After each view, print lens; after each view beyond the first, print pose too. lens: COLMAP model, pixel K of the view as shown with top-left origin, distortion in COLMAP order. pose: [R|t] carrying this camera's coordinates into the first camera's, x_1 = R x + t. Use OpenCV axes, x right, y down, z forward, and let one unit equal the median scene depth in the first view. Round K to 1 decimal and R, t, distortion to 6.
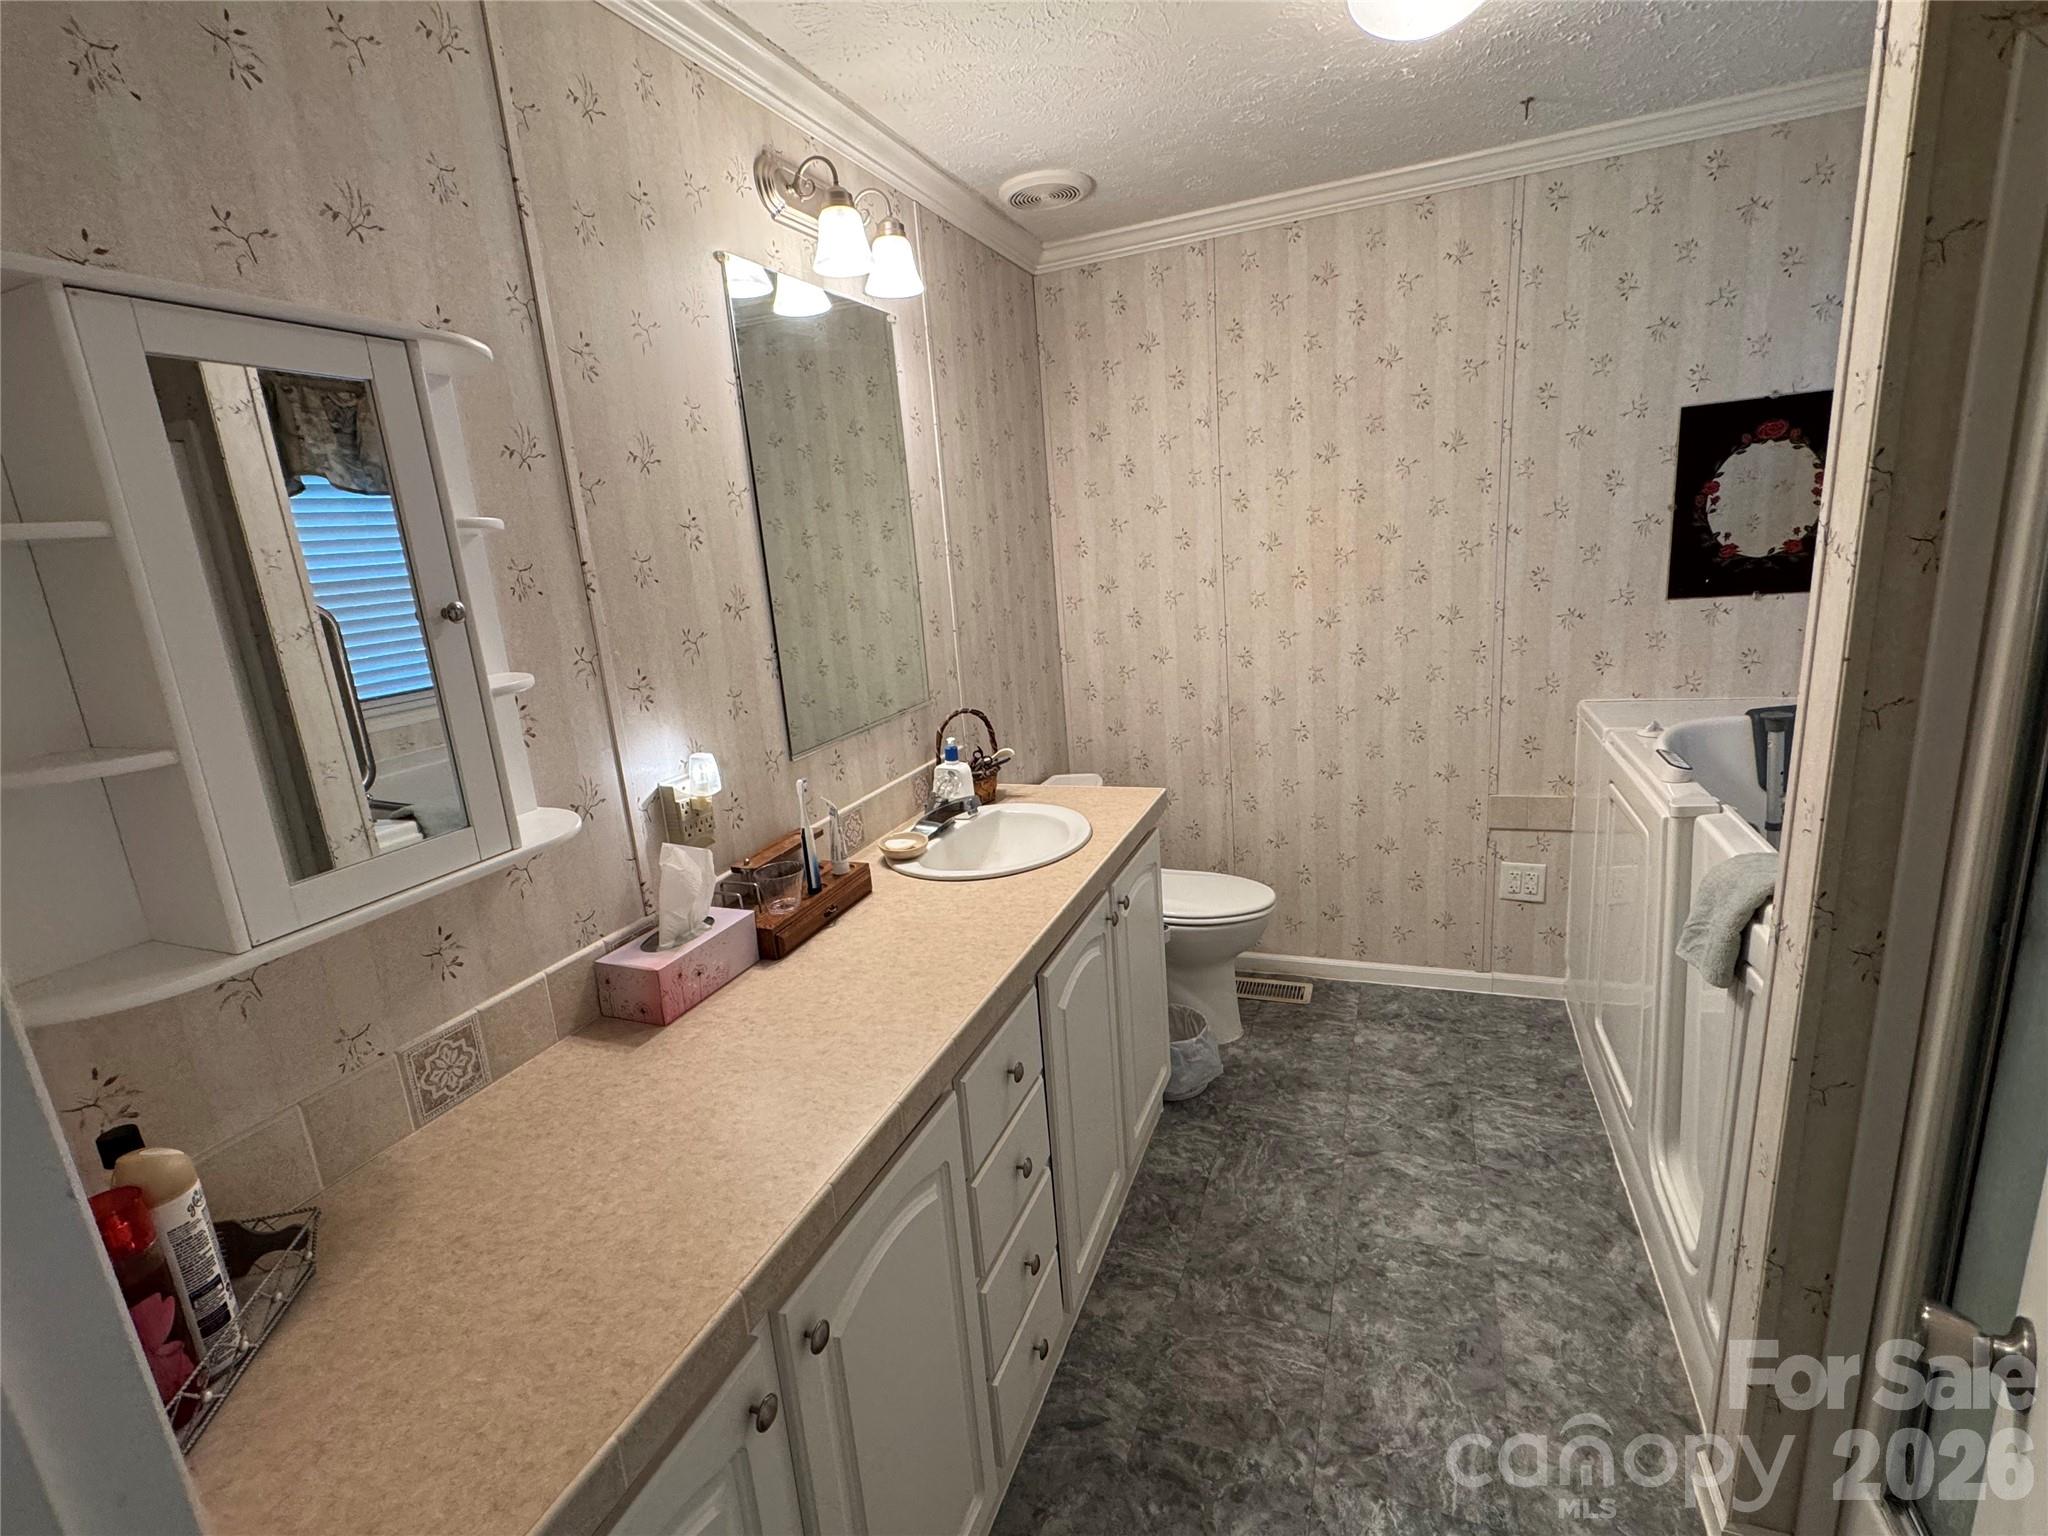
lens RADIAL K [[939.2, 0, 1021.6], [0, 939.2, 771.5], [0, 0, 1]] dist [0.001102, -0.000695]
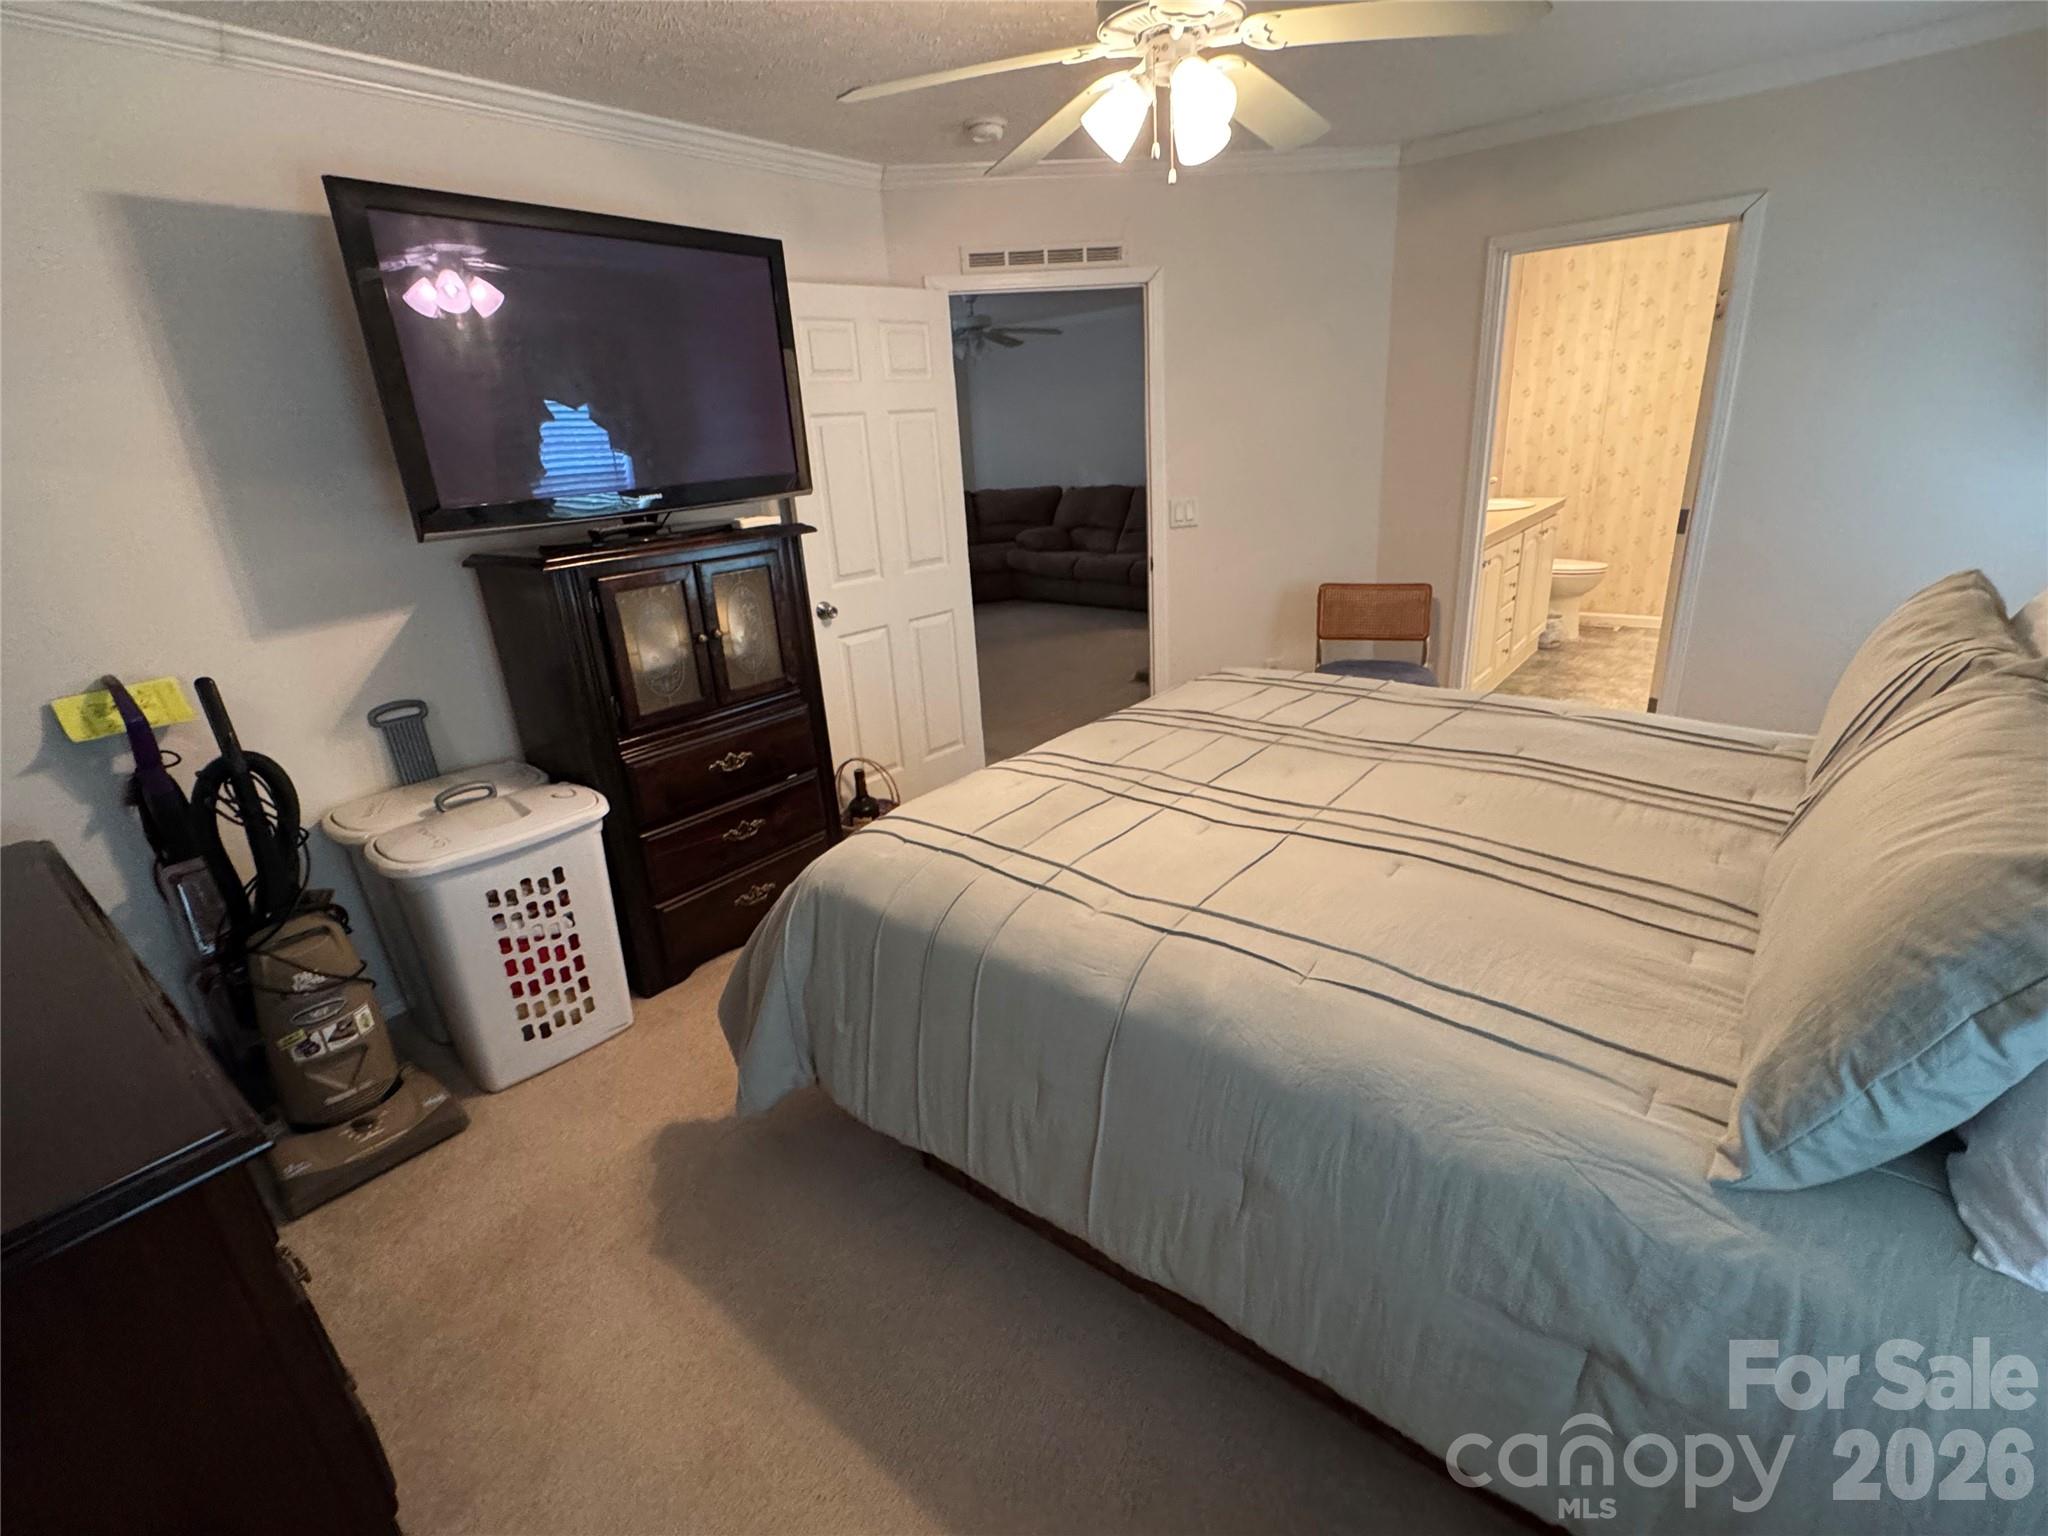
lens RADIAL K [[939.2, 0, 1033.5], [0, 939.2, 763.4], [0, 0, 1]] dist [0.001102, -0.000695]
pose [[0.955799, 0.119306, -0.268727, -0.316324], [-0.081830, 0.985803, 0.146613, 0.338319], [0.282404, -0.118142, 0.951993, -1.313017]]
